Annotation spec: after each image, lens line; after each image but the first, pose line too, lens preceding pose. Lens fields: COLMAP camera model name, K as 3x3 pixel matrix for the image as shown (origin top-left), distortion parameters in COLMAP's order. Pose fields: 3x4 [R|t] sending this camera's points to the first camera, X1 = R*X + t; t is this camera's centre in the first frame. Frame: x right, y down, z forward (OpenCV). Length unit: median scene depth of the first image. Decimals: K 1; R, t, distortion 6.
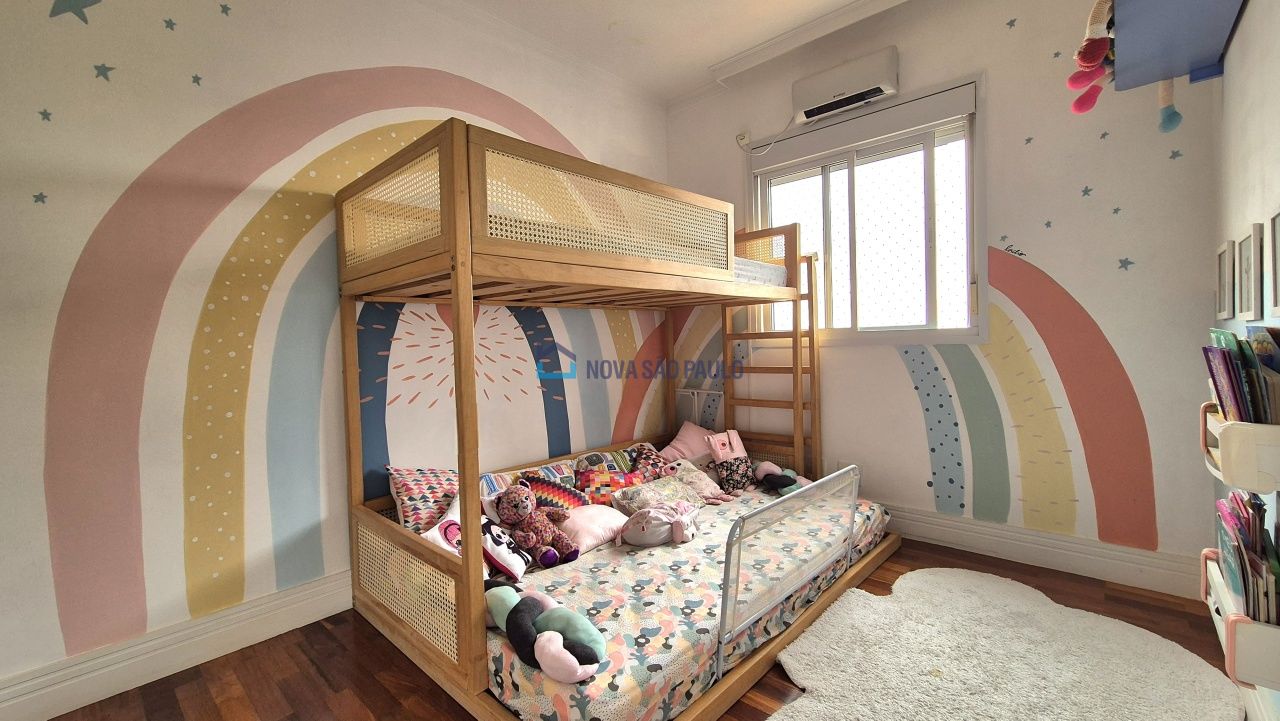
lens RADIAL K [[521.9, 0, 640.0], [0, 521.9, 360.5], [0, 0, 1]] dist [-0.000530, 0.000052]
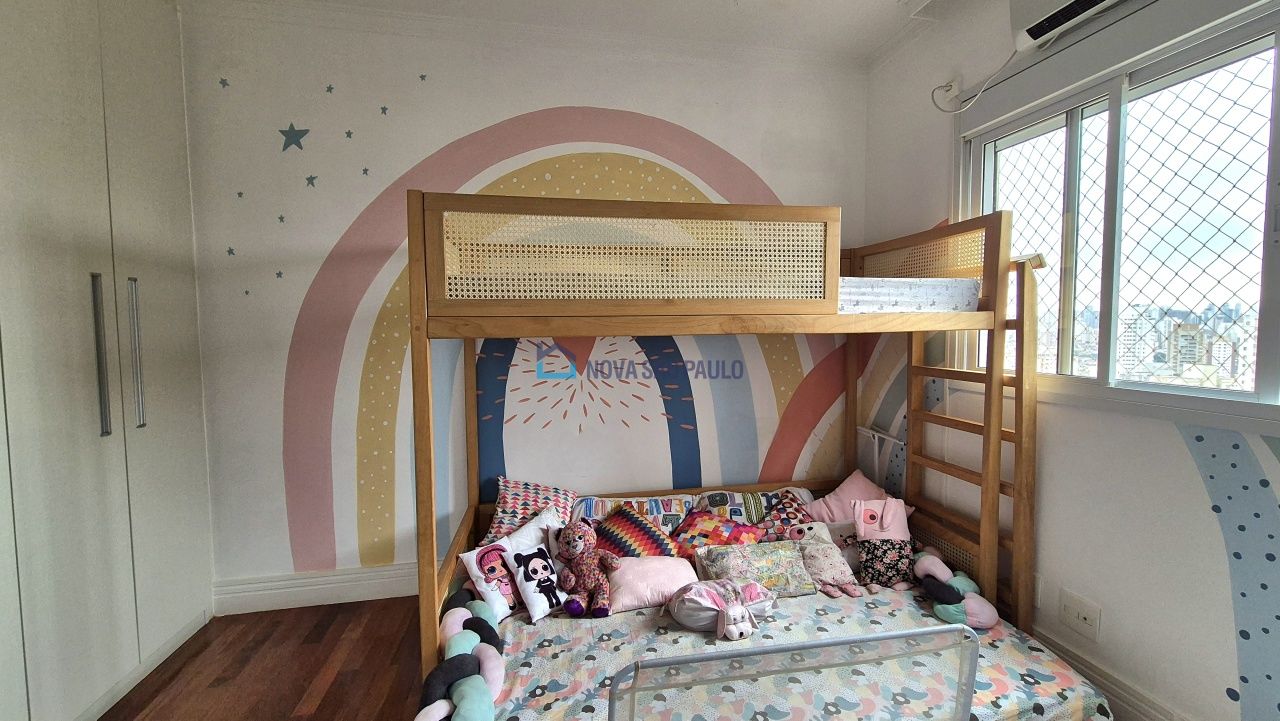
lens RADIAL K [[518.4, 0, 640.0], [0, 518.4, 360.5], [0, 0, 1]] dist [0.002287, 0.000454]
pose [[0.808822, 0.059931, -0.584992, 0.330647], [-0.034938, 0.997933, 0.053930, -0.098889], [0.587015, -0.023181, 0.809244, 0.212149]]
